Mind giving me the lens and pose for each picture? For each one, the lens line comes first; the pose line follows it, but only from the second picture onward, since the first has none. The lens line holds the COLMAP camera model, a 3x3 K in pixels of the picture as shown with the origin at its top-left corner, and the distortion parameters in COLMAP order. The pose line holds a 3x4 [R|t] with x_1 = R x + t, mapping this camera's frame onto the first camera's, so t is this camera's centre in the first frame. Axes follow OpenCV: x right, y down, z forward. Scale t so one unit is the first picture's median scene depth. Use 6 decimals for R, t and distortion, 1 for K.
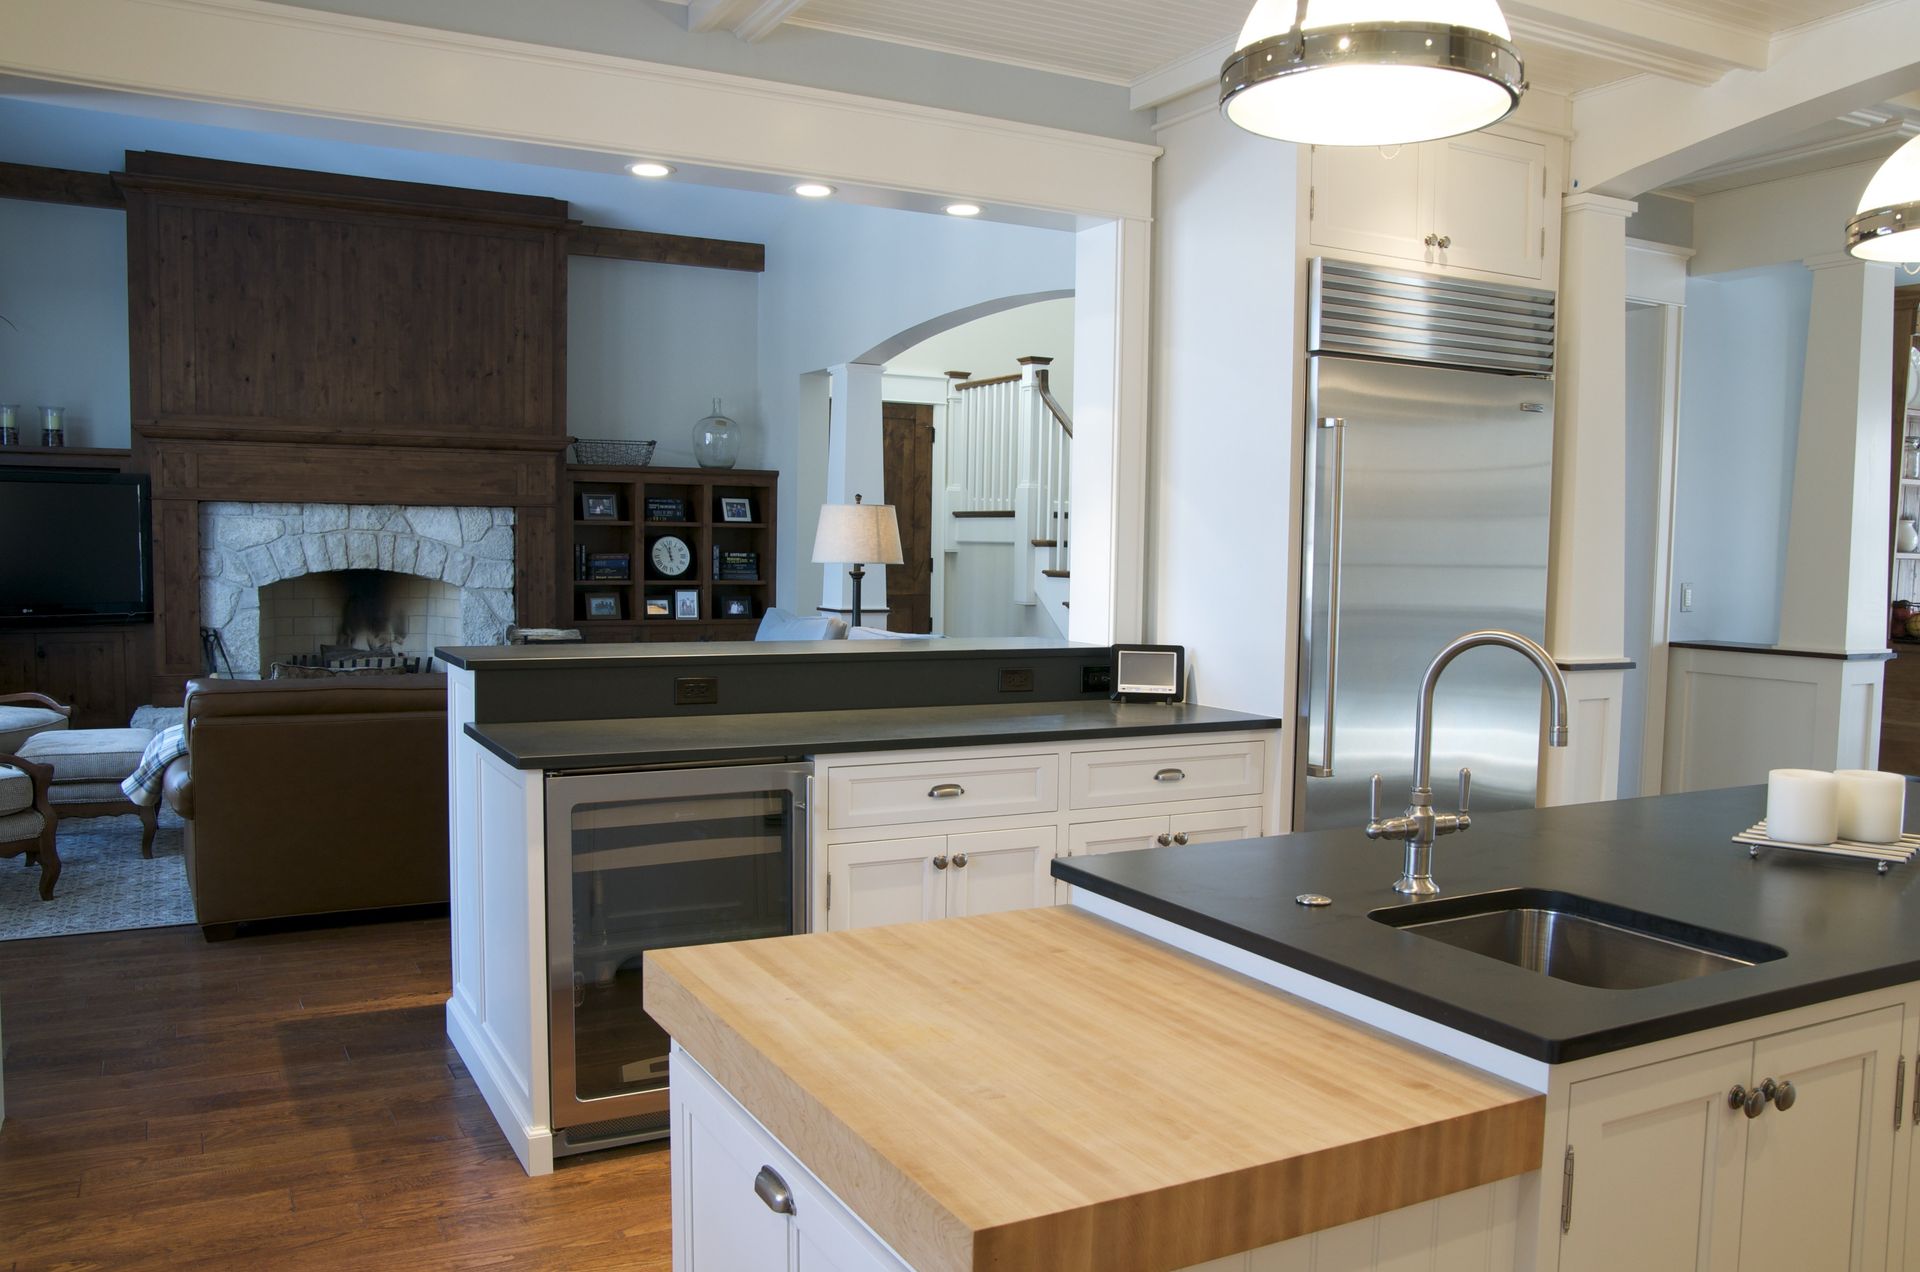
lens RADIAL K [[1525.5, 0, 956.6], [0, 1525.5, 668.6], [0, 0, 1]] dist [-0.124427, 0.121311]
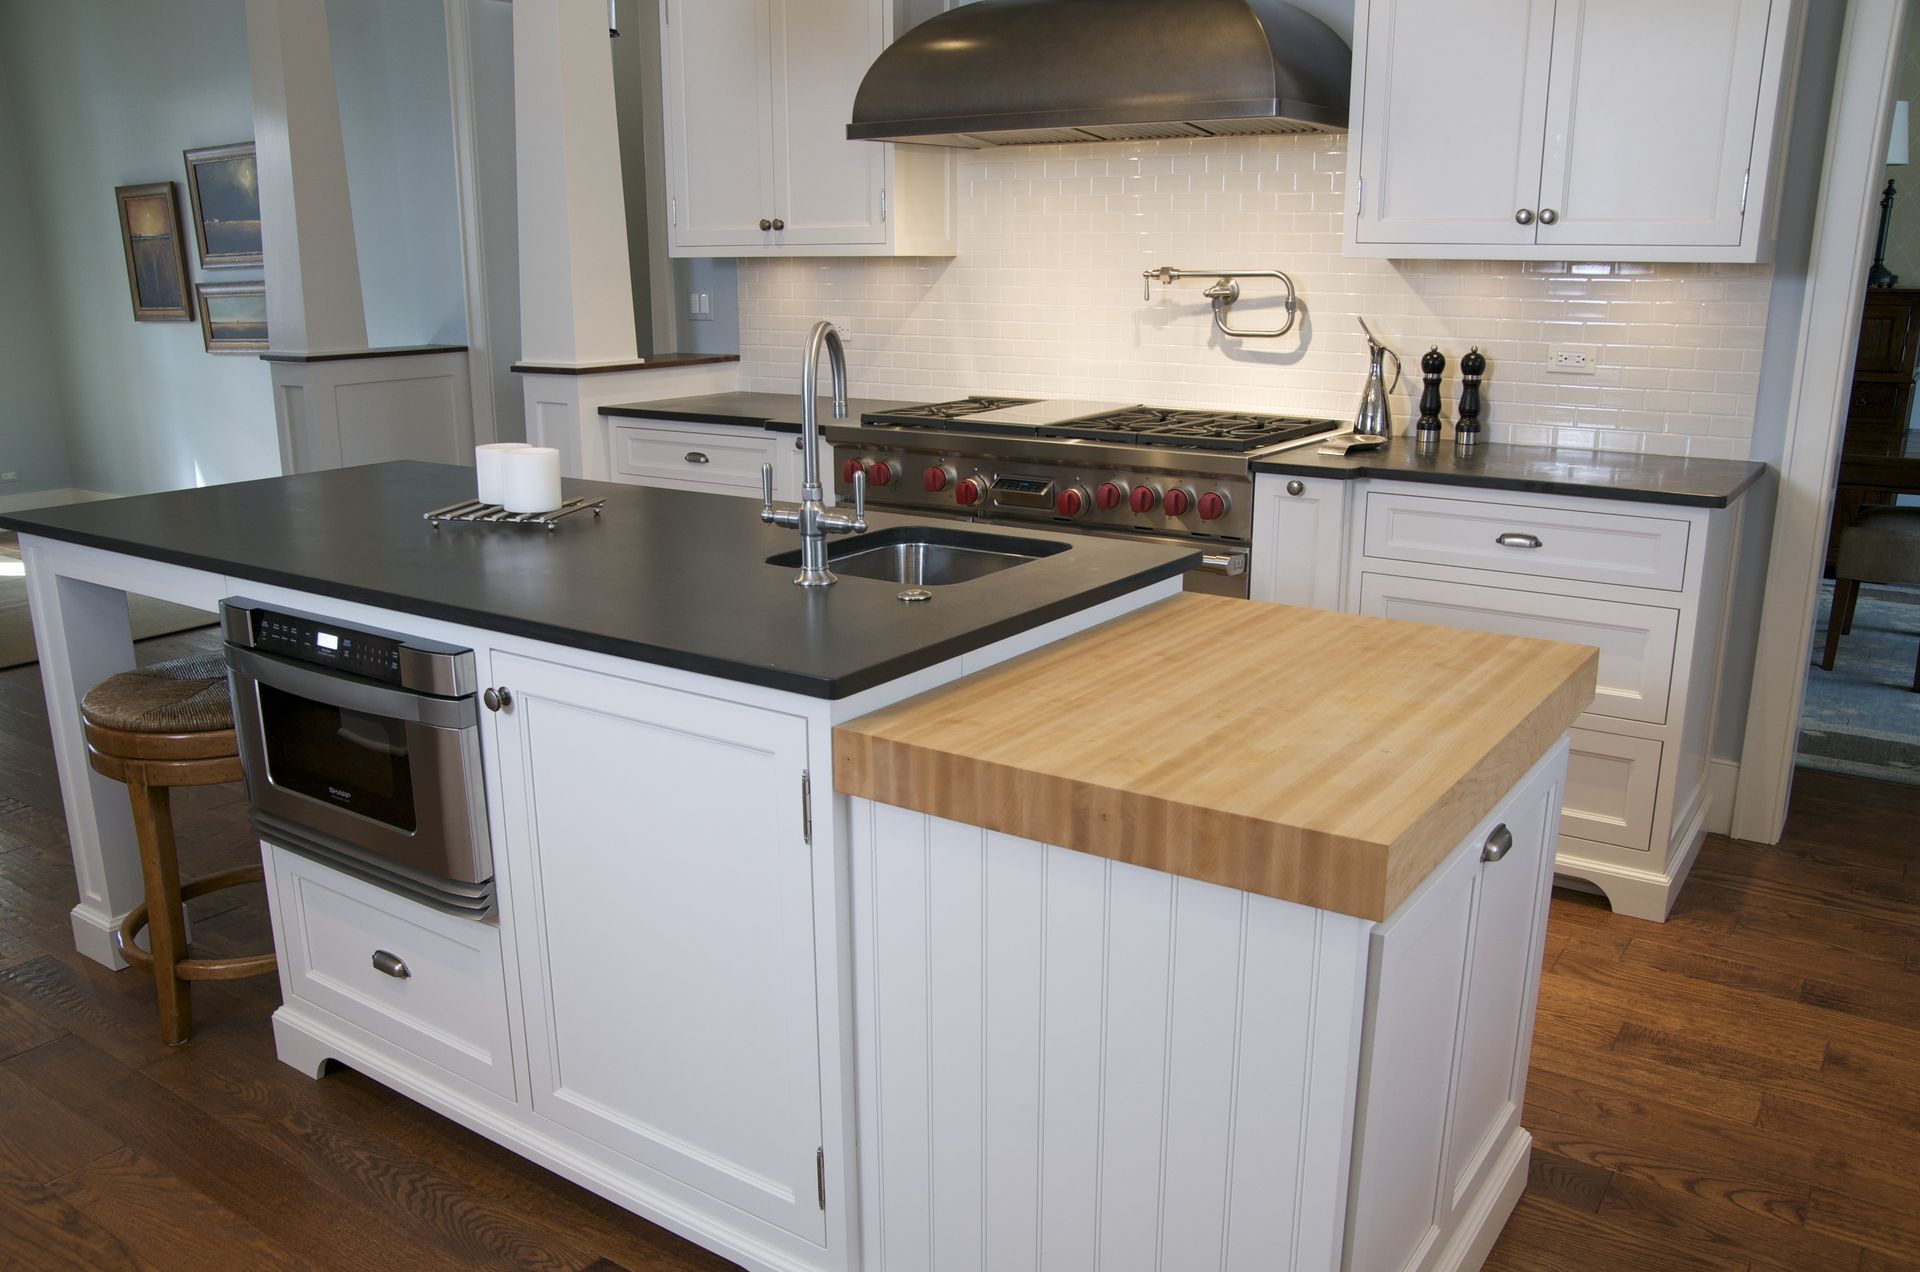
lens RADIAL K [[1525.5, 0, 960.4], [0, 1525.5, 680.6], [0, 0, 1]] dist [-0.124427, 0.121311]
pose [[-0.459621, -0.256725, 0.850200, -0.241912], [0.068014, 0.944323, 0.321915, -0.044549], [-0.885507, 0.205784, -0.416570, 0.504289]]
